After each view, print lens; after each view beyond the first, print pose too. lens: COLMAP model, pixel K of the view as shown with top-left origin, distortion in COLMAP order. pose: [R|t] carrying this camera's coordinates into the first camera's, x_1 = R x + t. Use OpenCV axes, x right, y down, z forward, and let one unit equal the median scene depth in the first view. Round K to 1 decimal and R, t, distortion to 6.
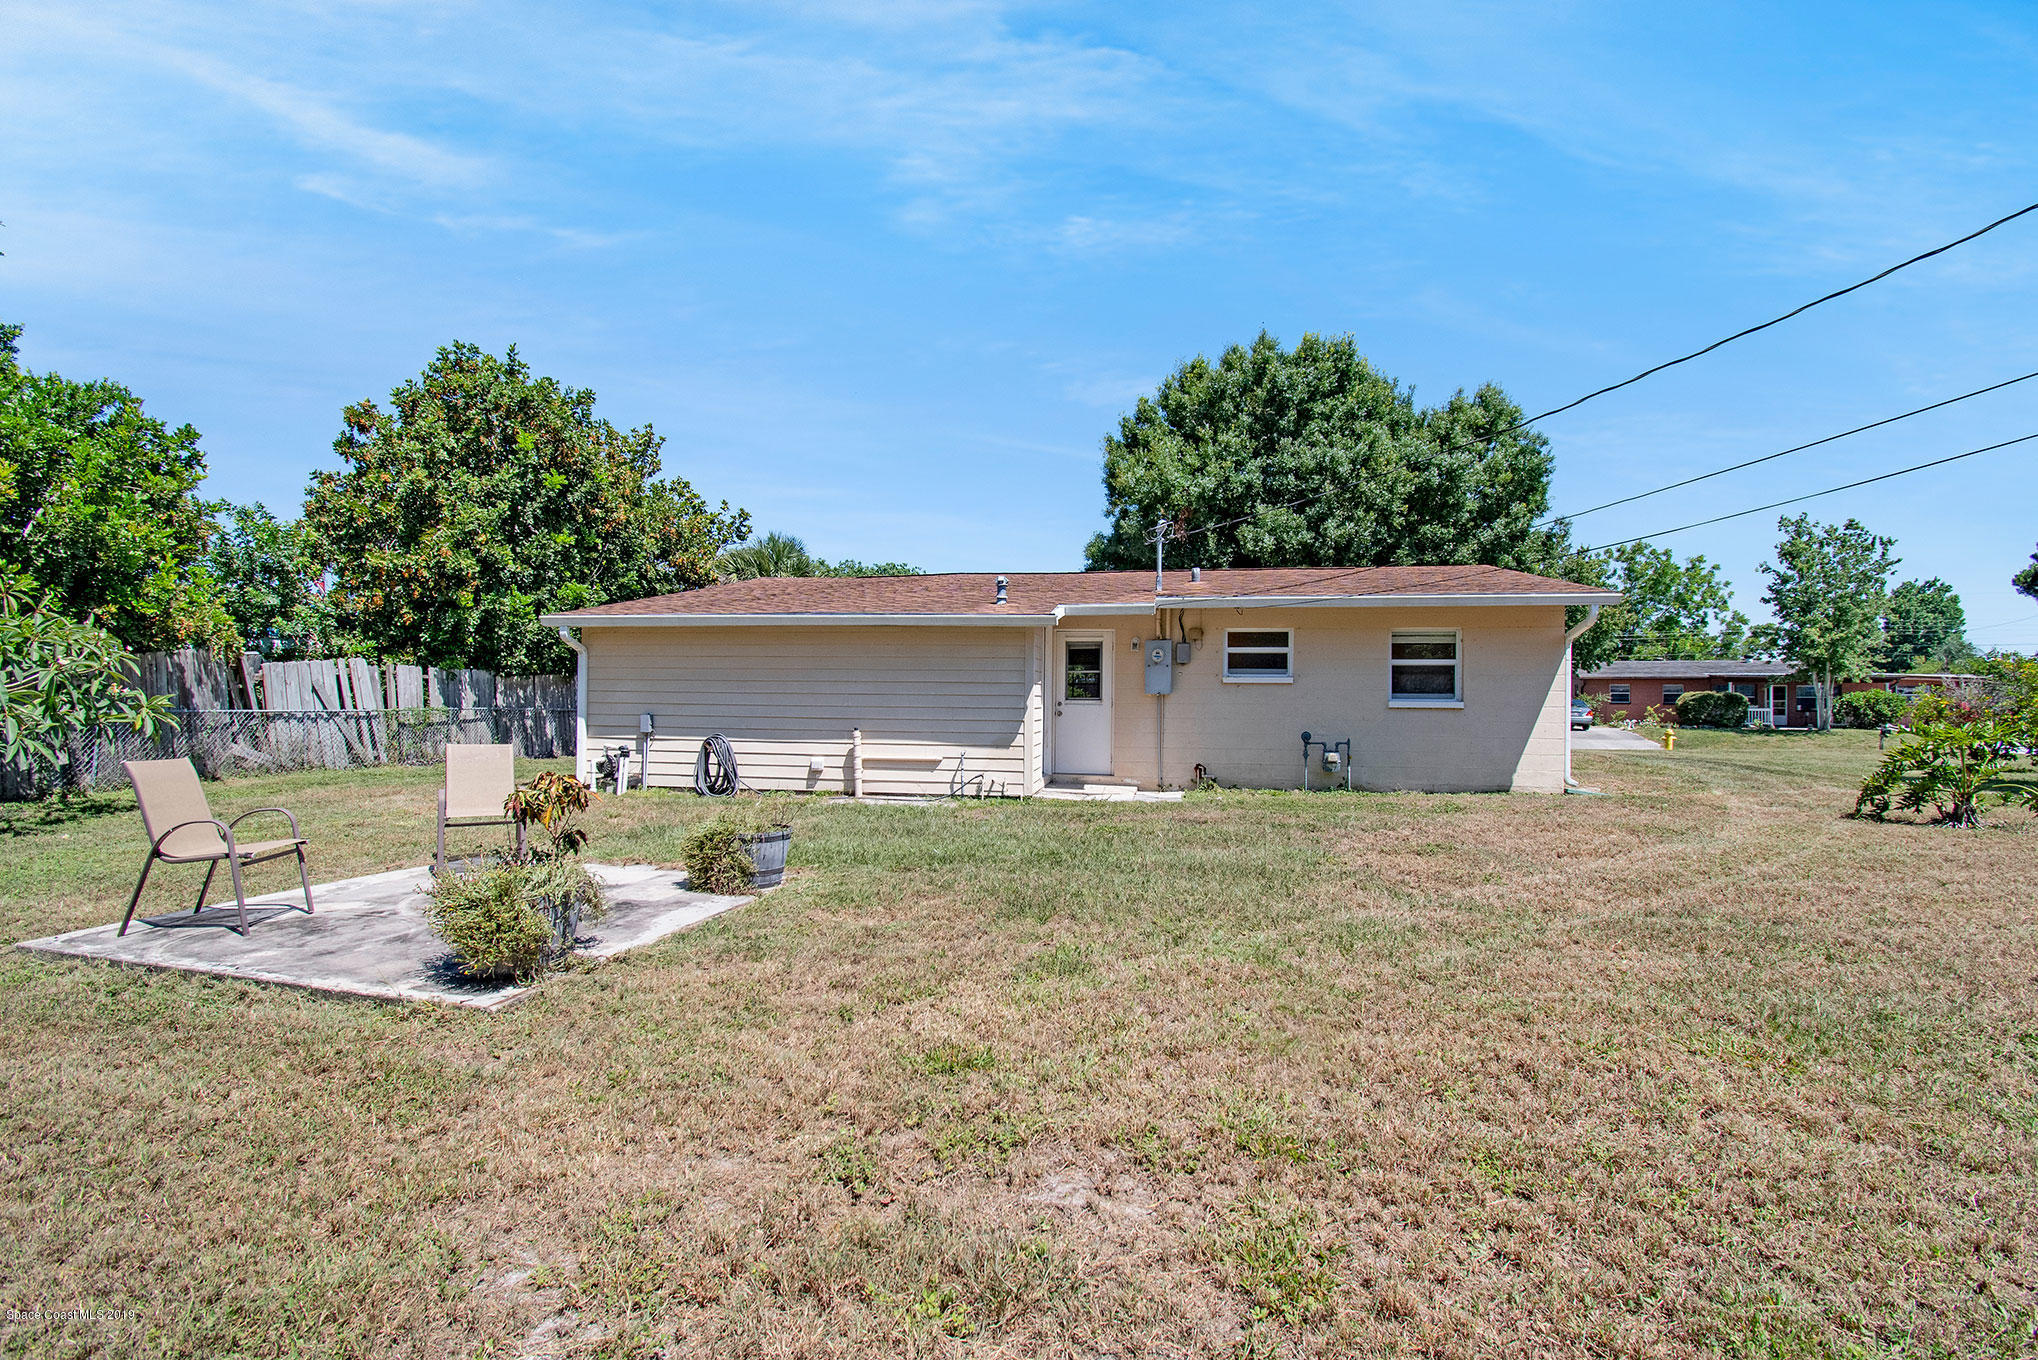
lens RADIAL K [[926.0, 0, 1027.4], [0, 926.0, 674.5], [0, 0, 1]] dist [-0.001844, -0.008634]
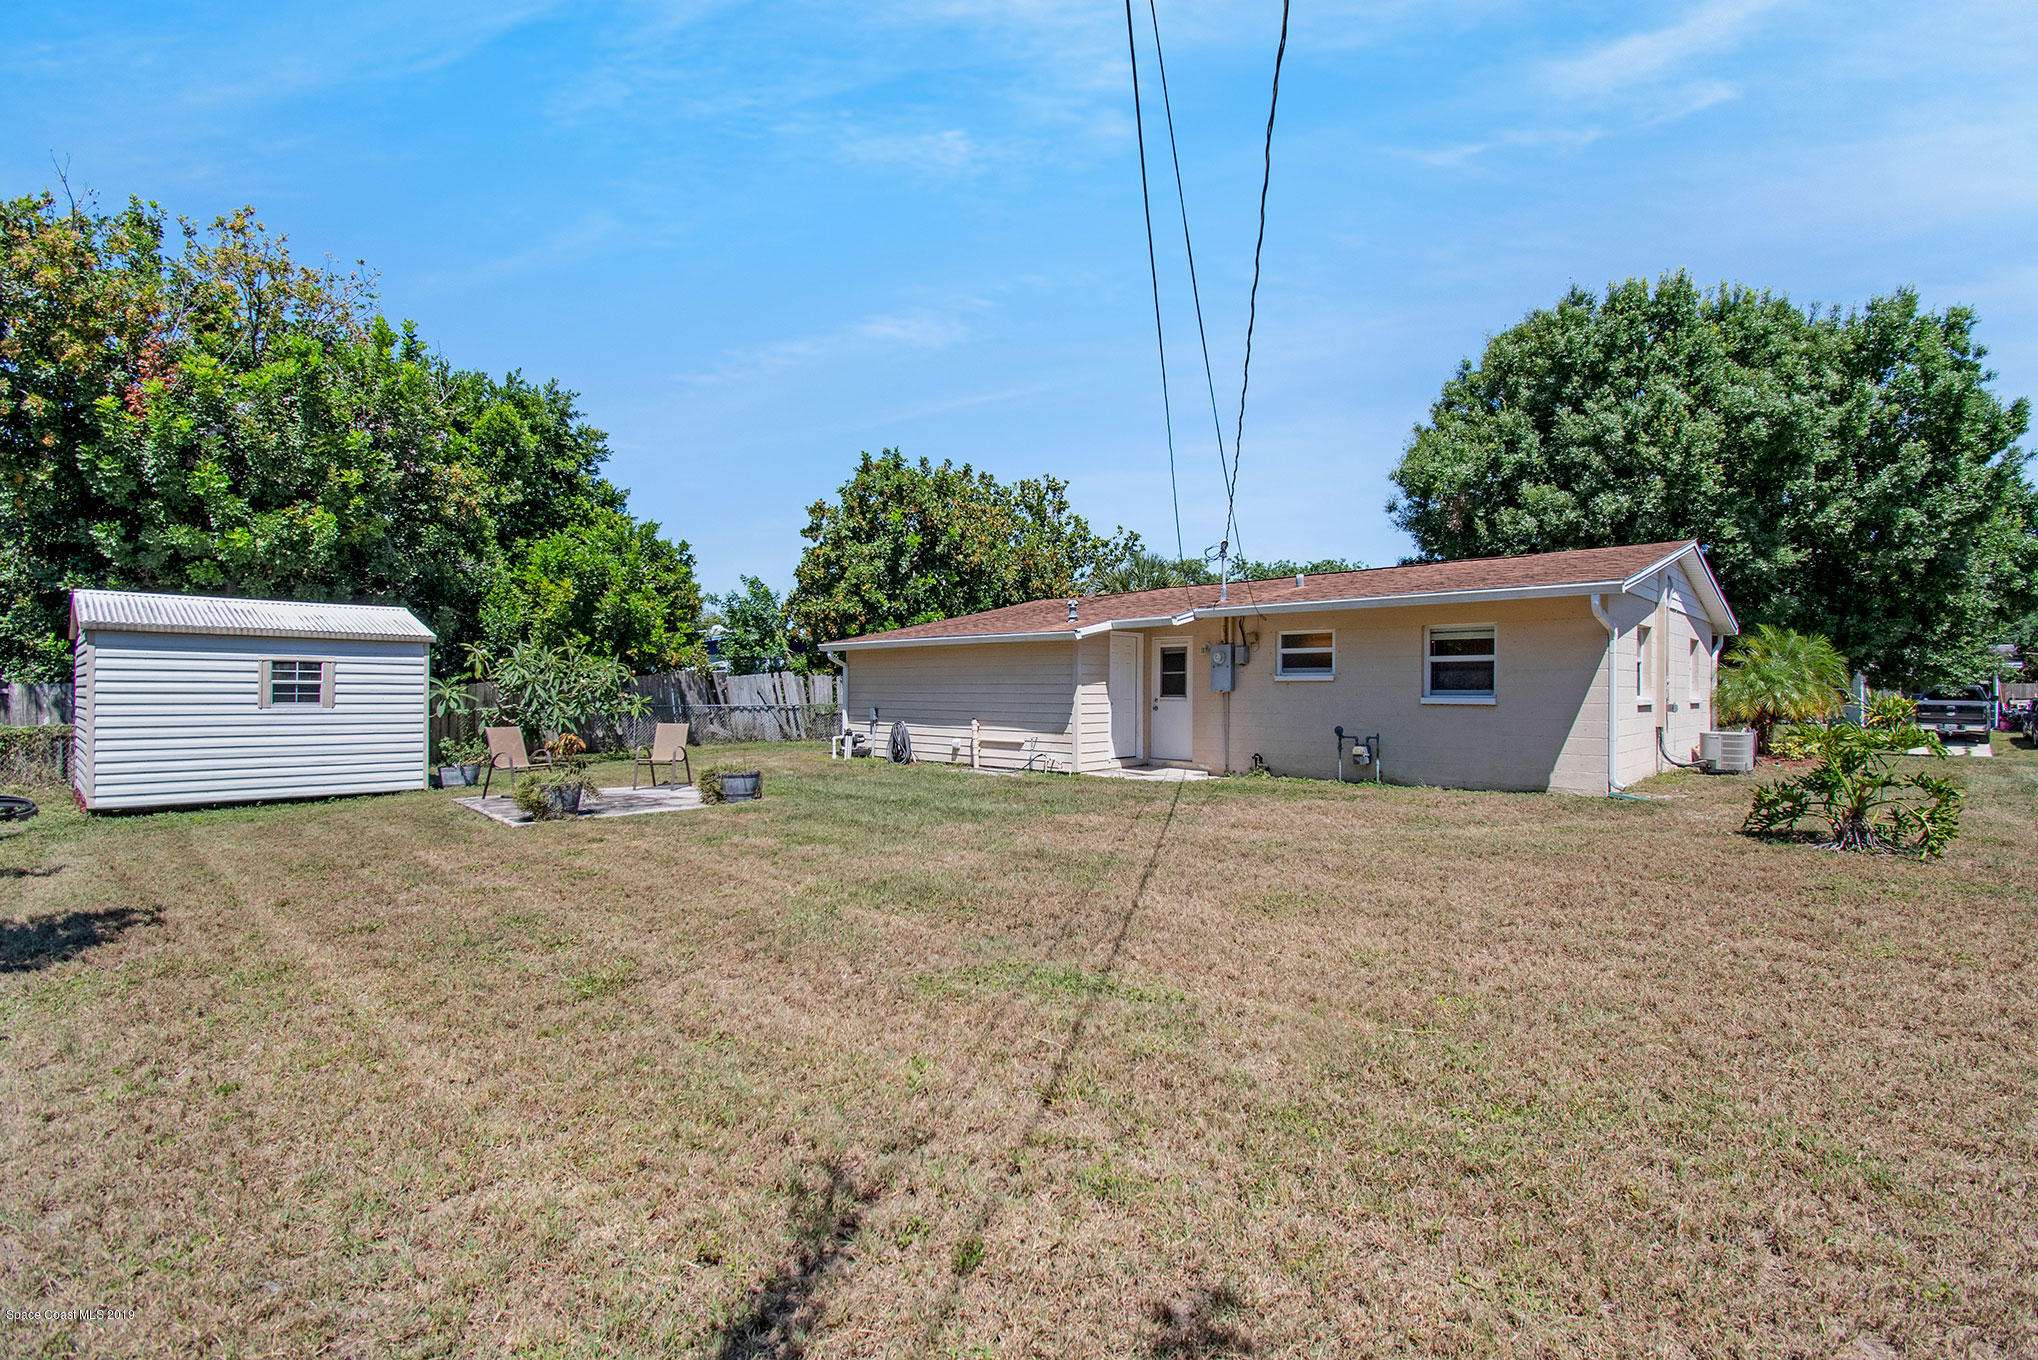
lens RADIAL K [[926.0, 0, 1027.4], [0, 926.0, 674.5], [0, 0, 1]] dist [-0.001844, -0.008634]
pose [[0.825328, -0.016787, -0.564404, 0.590227], [0.019001, 0.999818, -0.001953, -0.002568], [0.564334, -0.009112, 0.825496, -0.082459]]
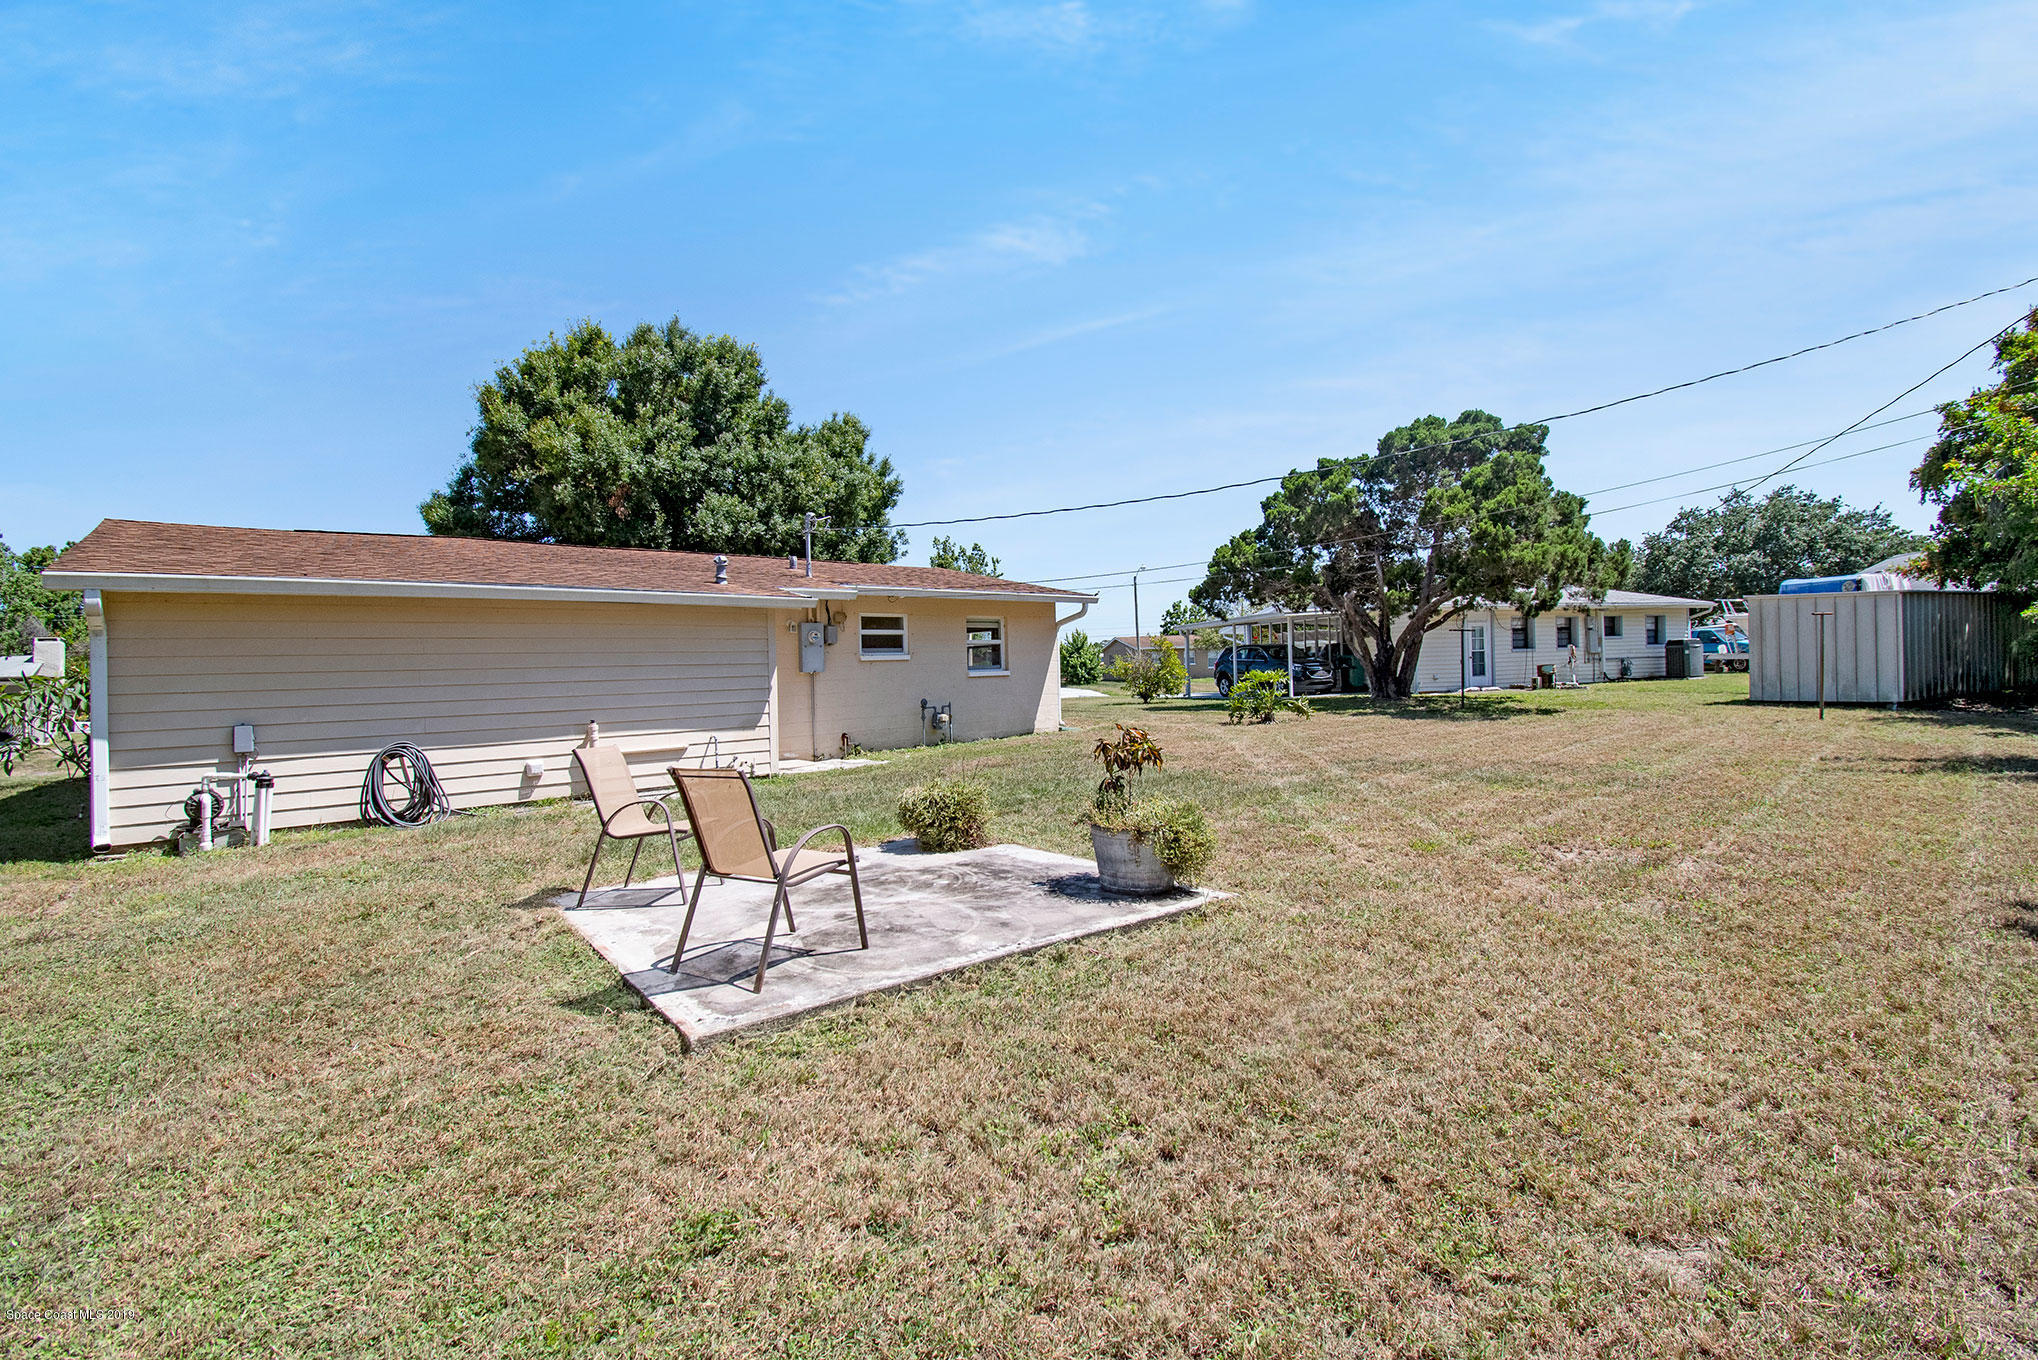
lens RADIAL K [[897.0, 0, 1032.0], [0, 897.0, 679.2], [0, 0, 1]] dist [0.014778, -0.008501]
pose [[0.628820, -0.037557, 0.776643, -0.516737], [0.018881, 0.999276, 0.033036, -0.000758], [-0.777322, -0.006110, 0.629074, 0.134954]]
